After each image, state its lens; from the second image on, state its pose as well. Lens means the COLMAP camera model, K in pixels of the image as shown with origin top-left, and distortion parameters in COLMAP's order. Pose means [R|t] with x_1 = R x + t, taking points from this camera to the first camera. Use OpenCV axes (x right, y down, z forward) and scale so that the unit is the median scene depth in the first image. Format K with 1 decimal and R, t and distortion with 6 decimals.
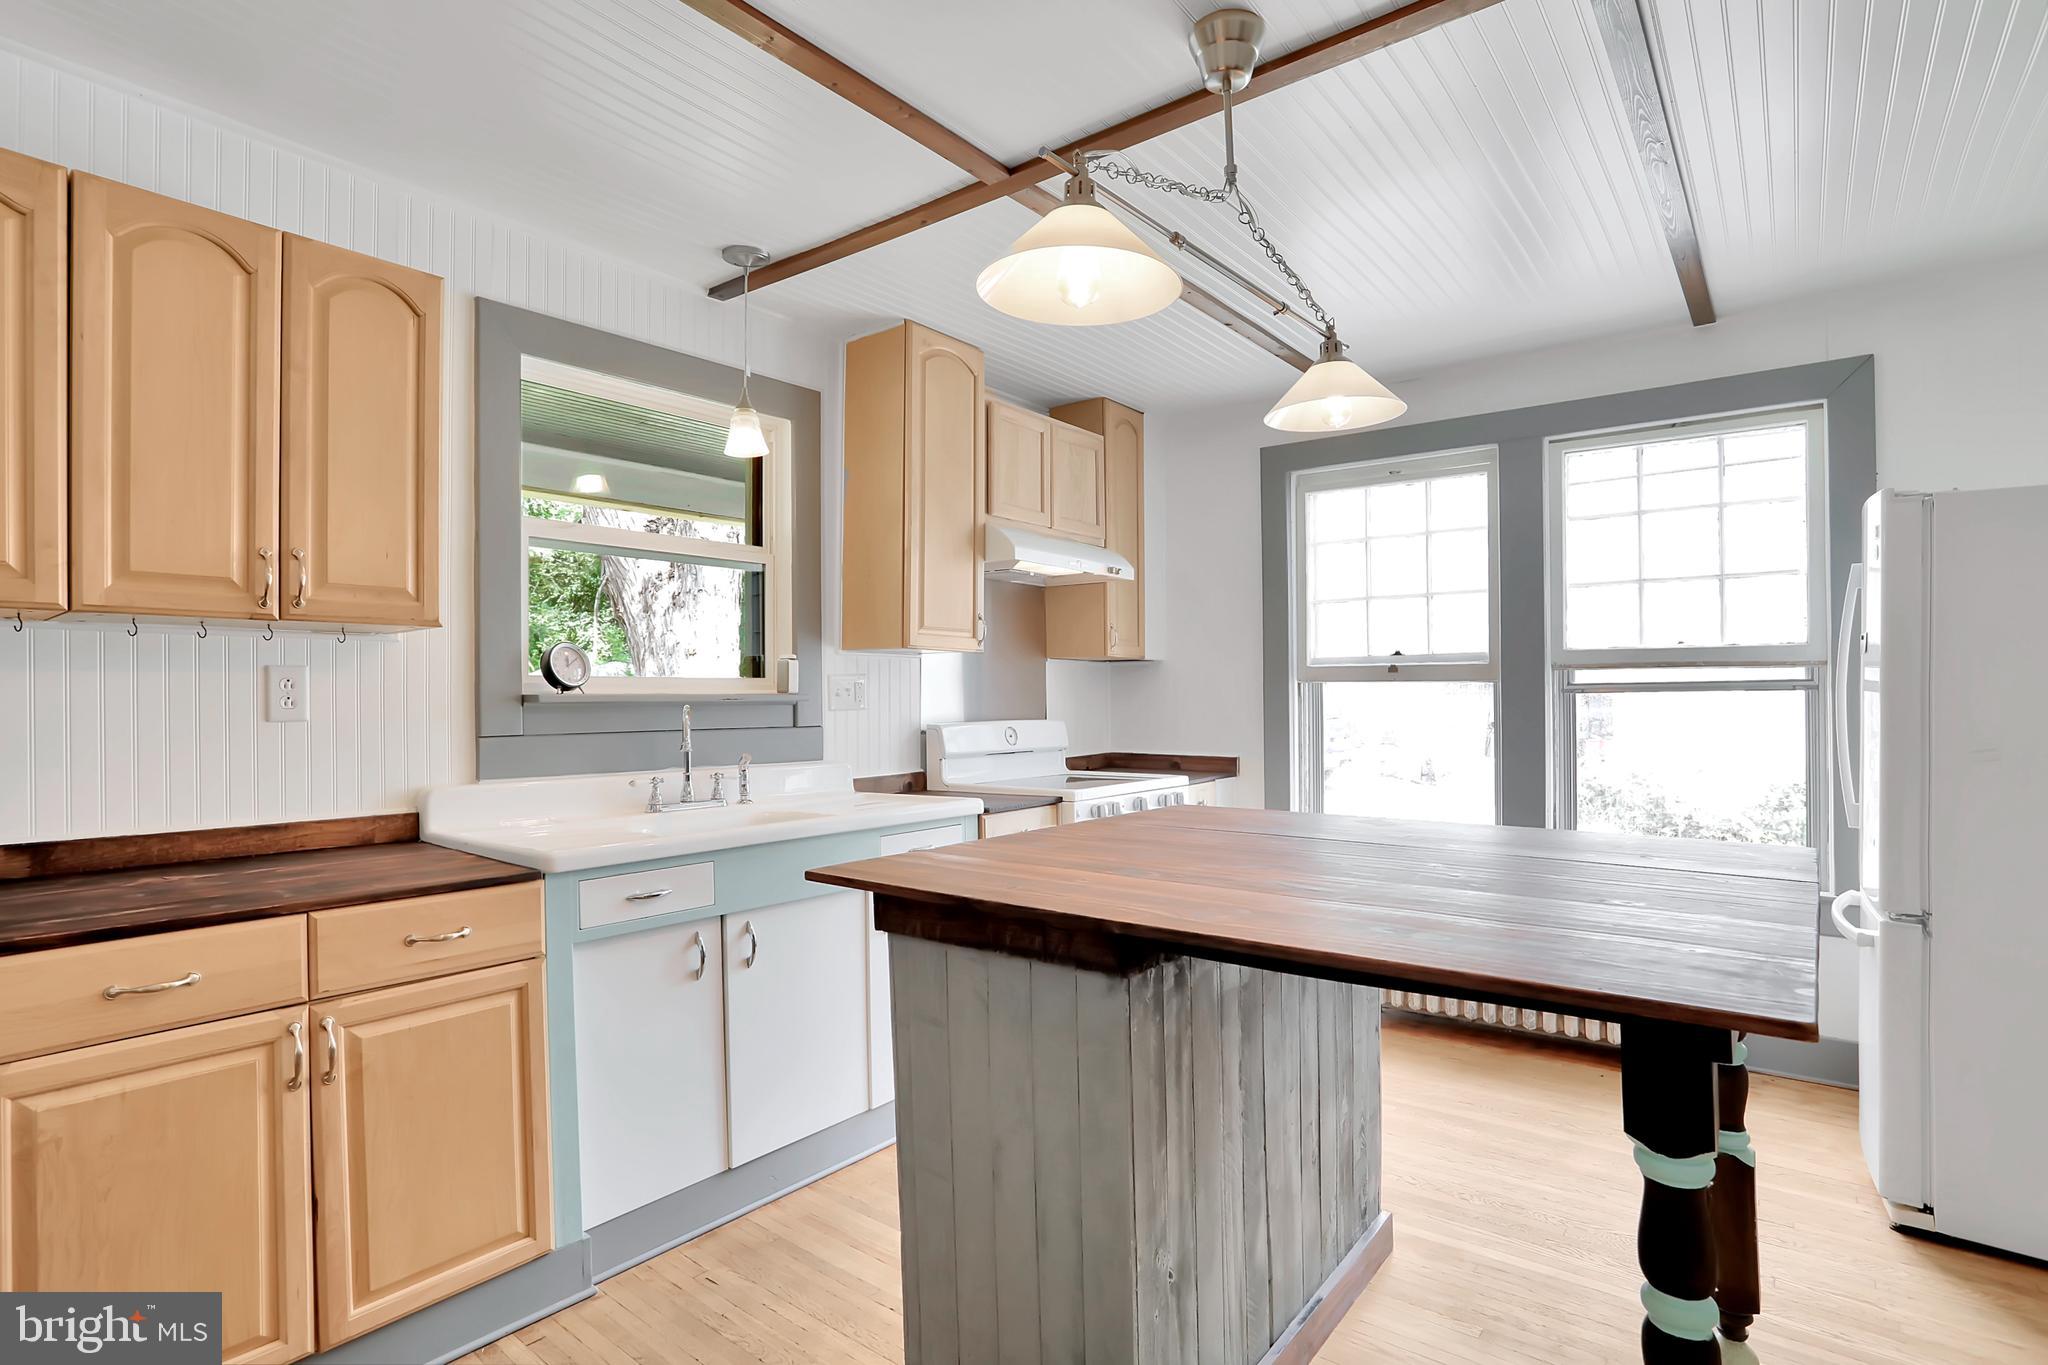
lens RADIAL K [[1019.3, 0, 1038.5], [0, 1019.3, 690.2], [0, 0, 1]] dist [-0.056854, 0.016602]
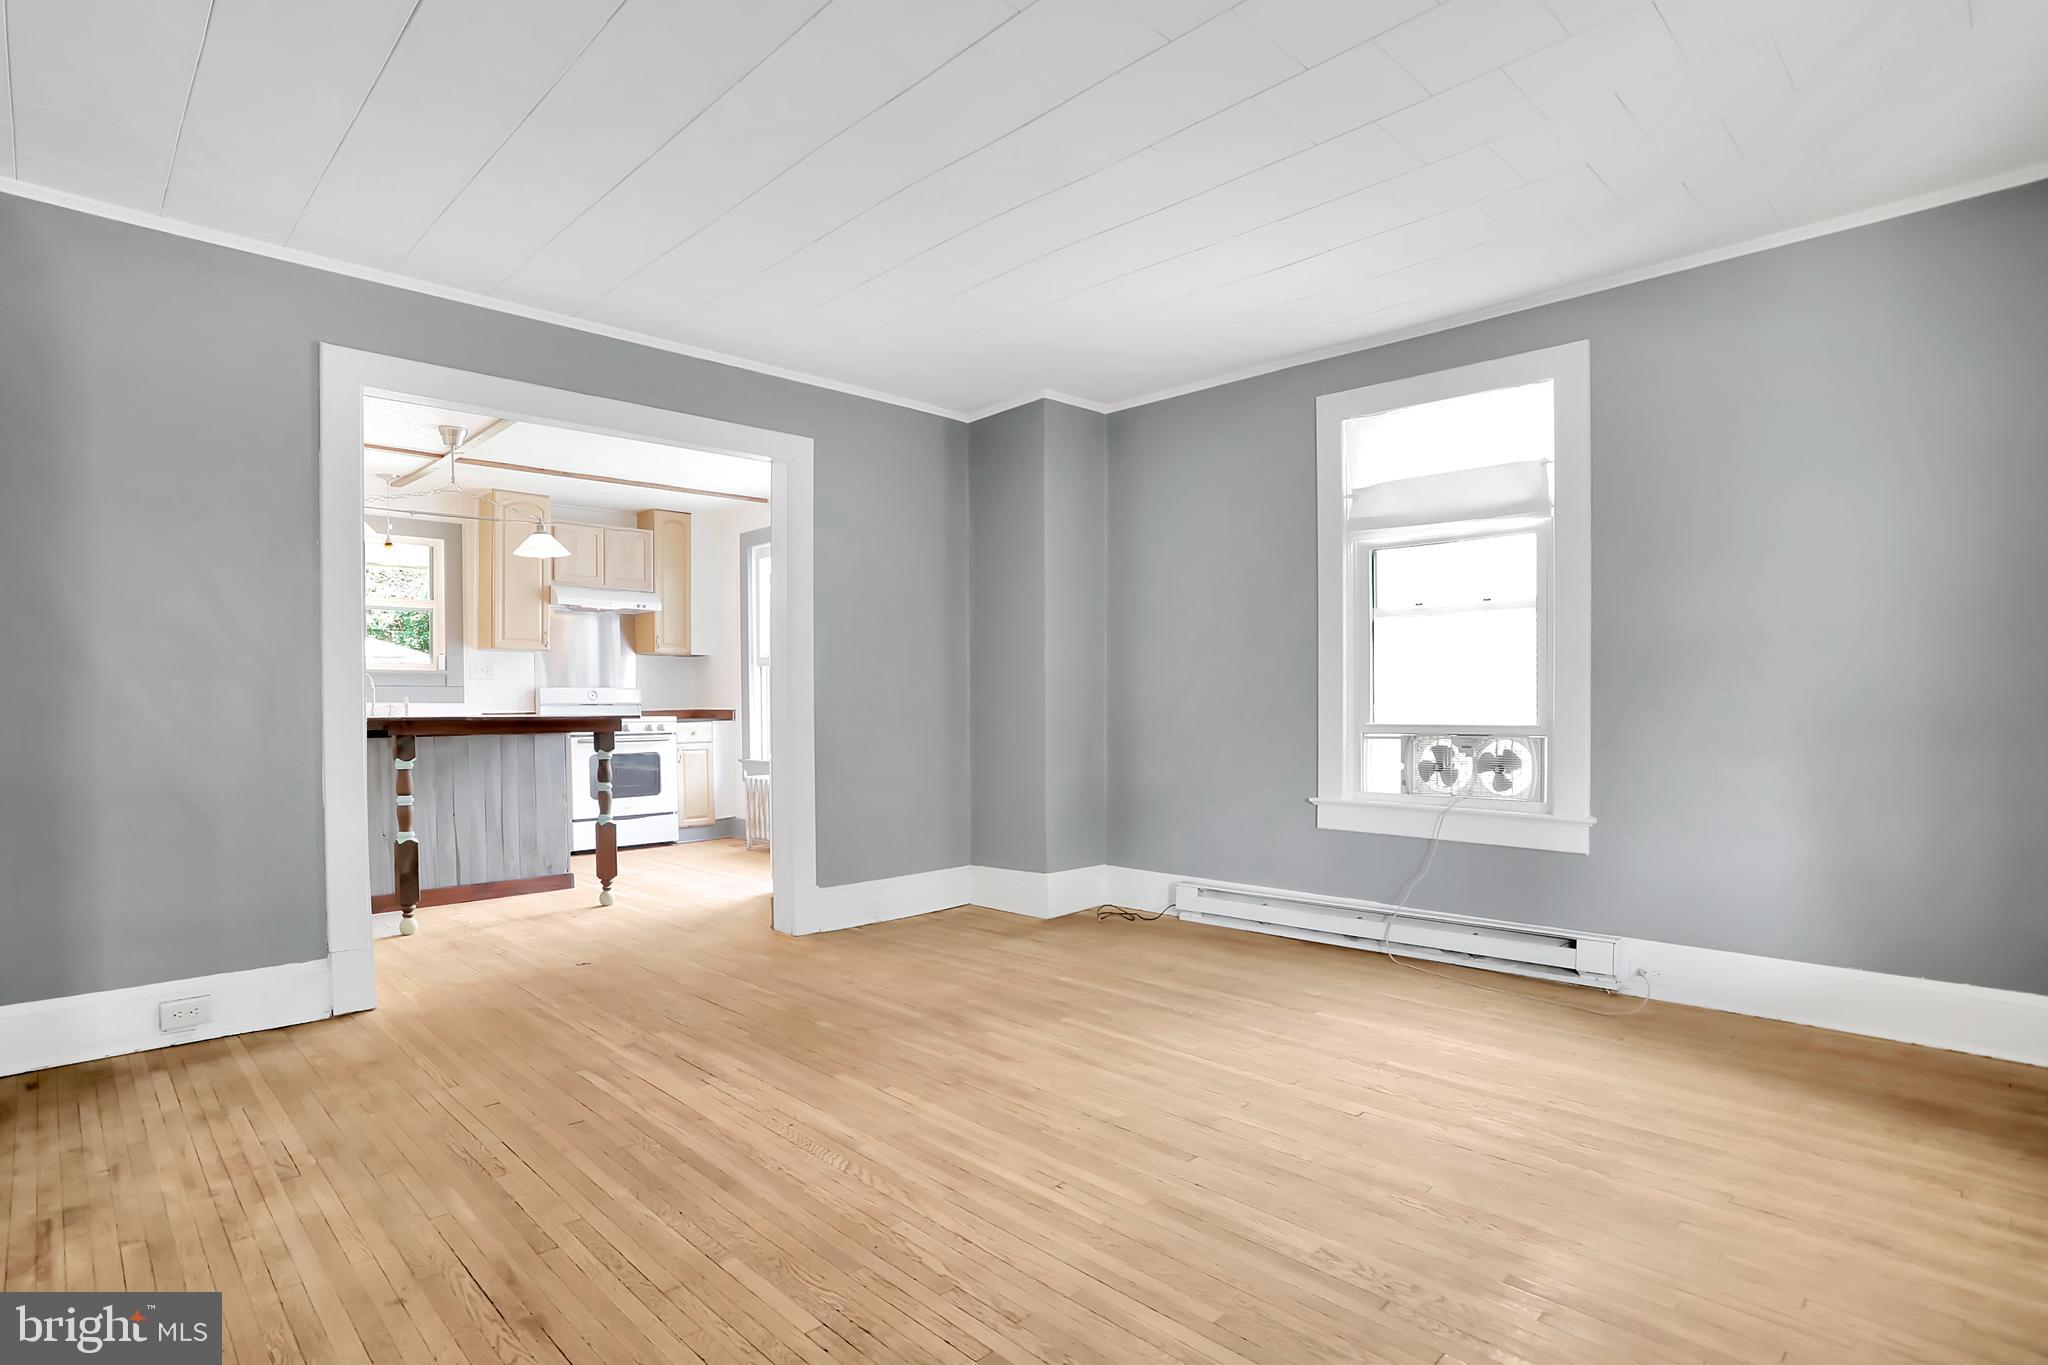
lens RADIAL K [[1019.3, 0, 1017.8], [0, 1019.3, 696.5], [0, 0, 1]] dist [-0.056854, 0.016602]
pose [[0.991537, -0.003459, -0.129779, 1.087436], [0.003206, 0.999993, -0.002156, 0.057890], [0.129785, 0.001721, 0.991541, -0.818584]]
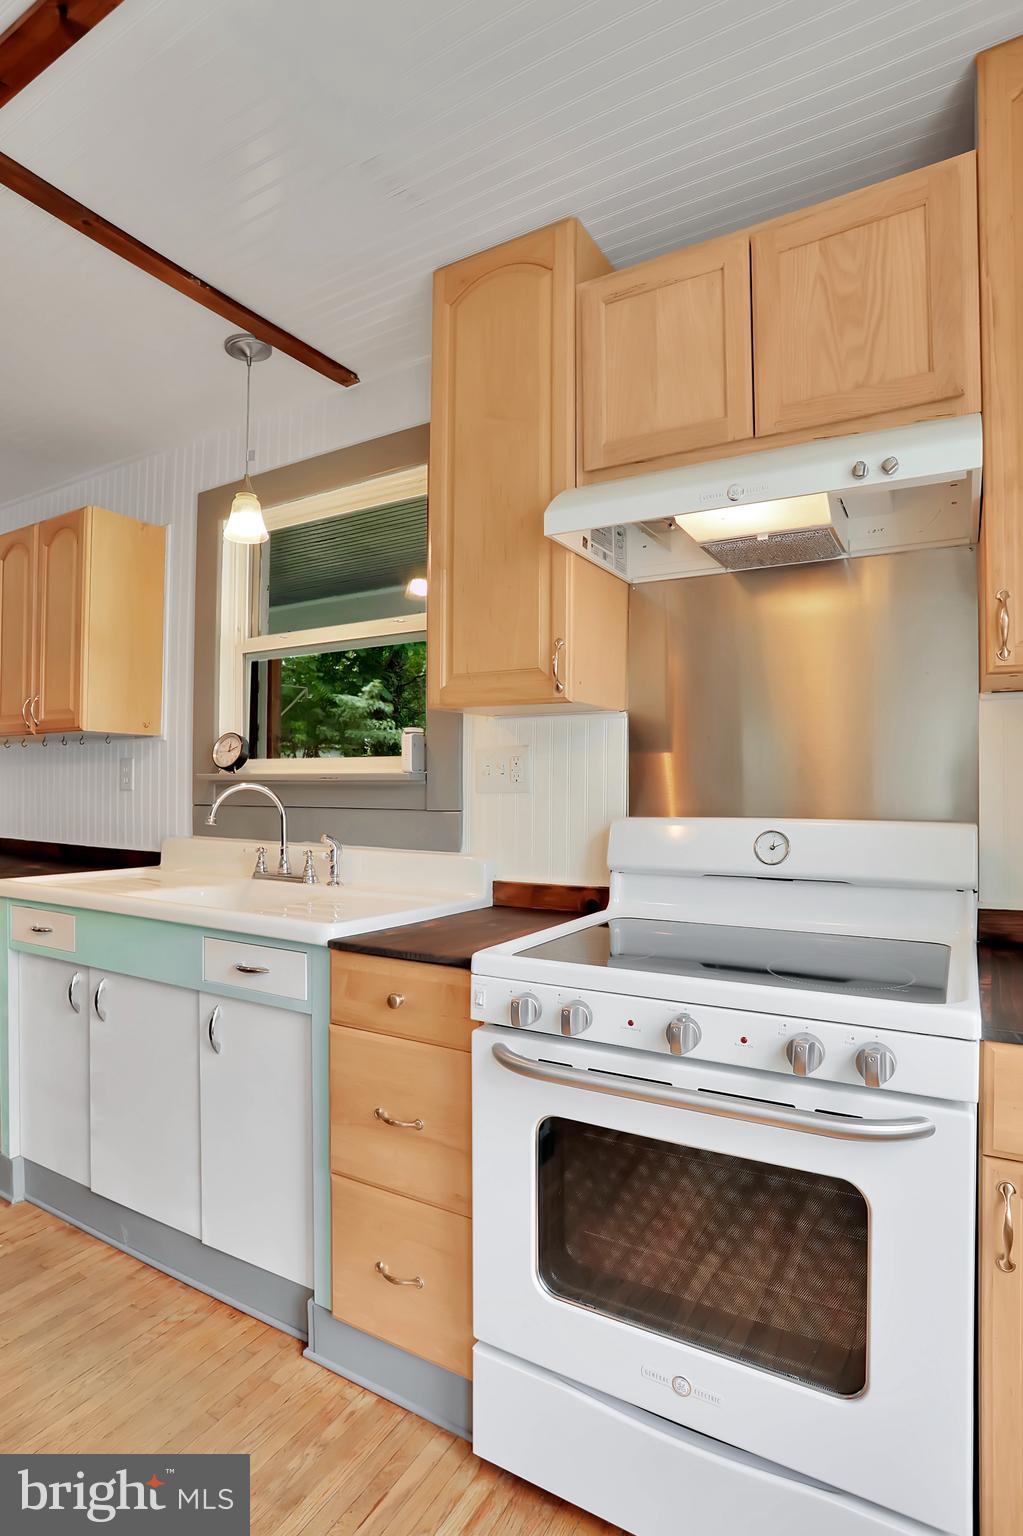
lens RADIAL K [[795.6, 0, 508.6], [0, 795.6, 782.3], [0, 0, 1]] dist [-0.039536, -0.000584]
pose [[0.123365, -0.007020, -0.992337, 0.407949], [-0.000392, 0.999975, -0.007123, 0.014832], [0.992361, 0.001267, 0.123359, 0.885572]]
